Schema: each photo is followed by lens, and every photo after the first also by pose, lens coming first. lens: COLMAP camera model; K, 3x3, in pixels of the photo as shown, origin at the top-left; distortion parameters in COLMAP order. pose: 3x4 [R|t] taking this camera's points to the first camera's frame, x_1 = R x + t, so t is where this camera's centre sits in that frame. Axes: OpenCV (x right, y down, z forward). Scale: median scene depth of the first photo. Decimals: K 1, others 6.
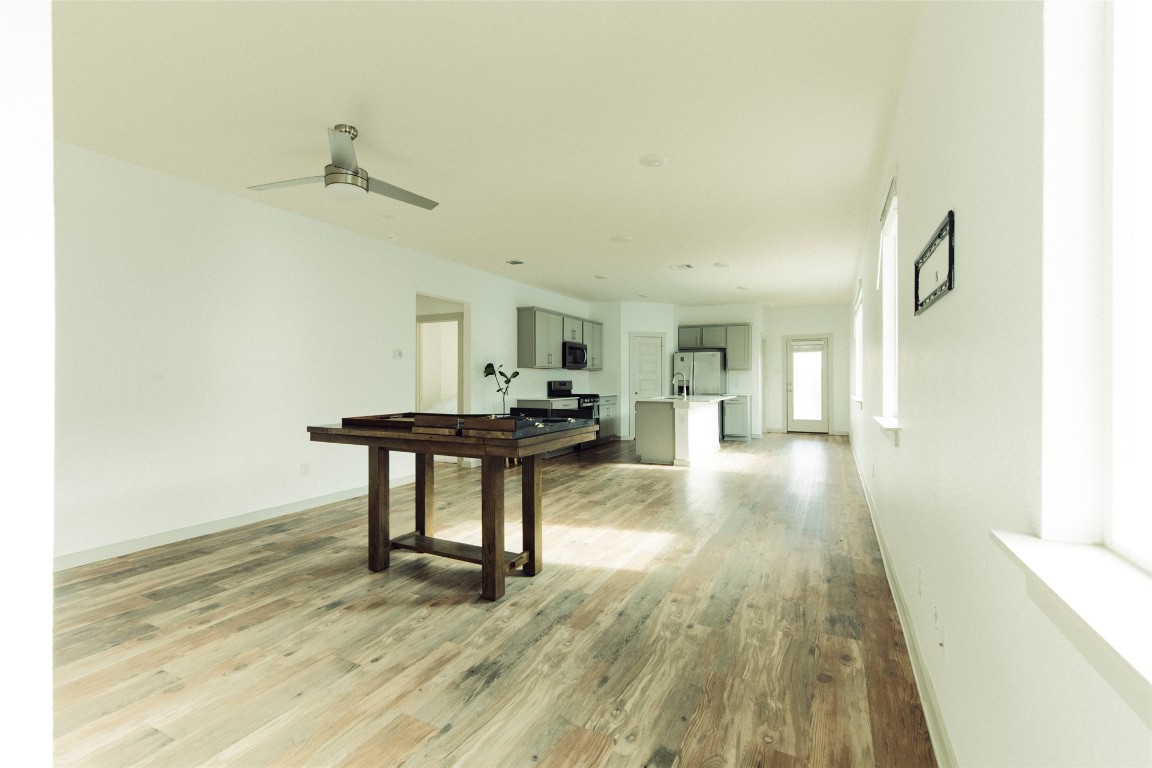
lens RADIAL K [[499.1, 0, 579.2], [0, 499.1, 376.0], [0, 0, 1]] dist [0.004270, -0.001126]
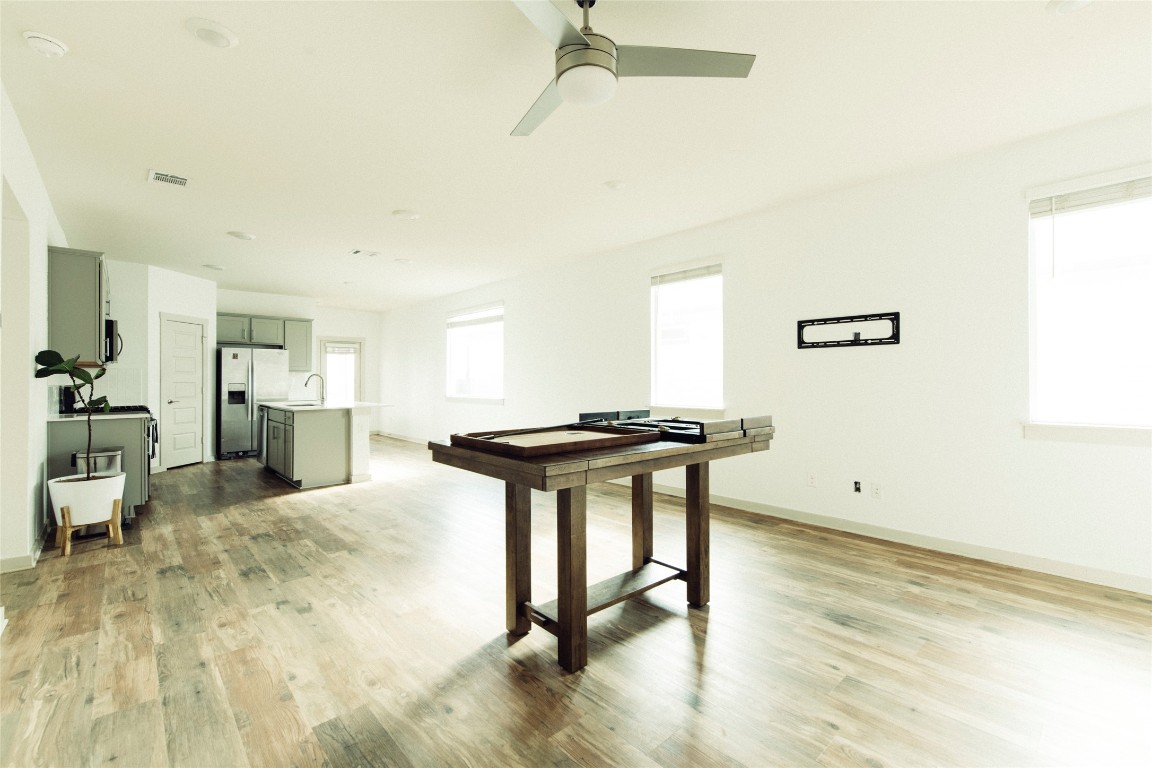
lens RADIAL K [[499.1, 0, 564.9], [0, 499.1, 381.0], [0, 0, 1]] dist [0.004270, -0.001126]
pose [[0.374840, -0.001636, 0.927088, -0.336933], [-0.000857, 0.999997, 0.002111, 0.002331], [-0.927089, -0.001586, 0.374837, 0.251643]]
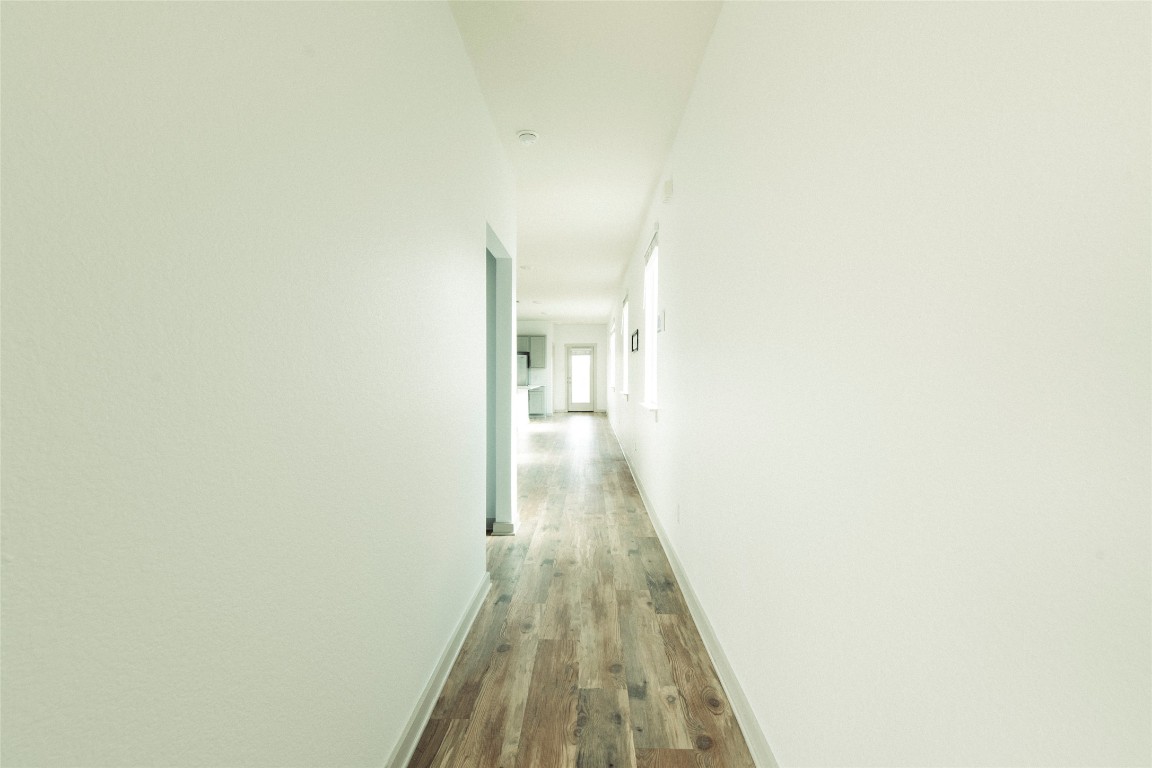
lens RADIAL K [[499.1, 0, 574.4], [0, 499.1, 381.5], [0, 0, 1]] dist [0.004270, -0.001126]
pose [[0.905579, -0.007125, 0.424118, -0.198604], [-0.001273, 0.999809, 0.019515, -0.001405], [-0.424176, -0.018212, 0.905397, -0.342693]]
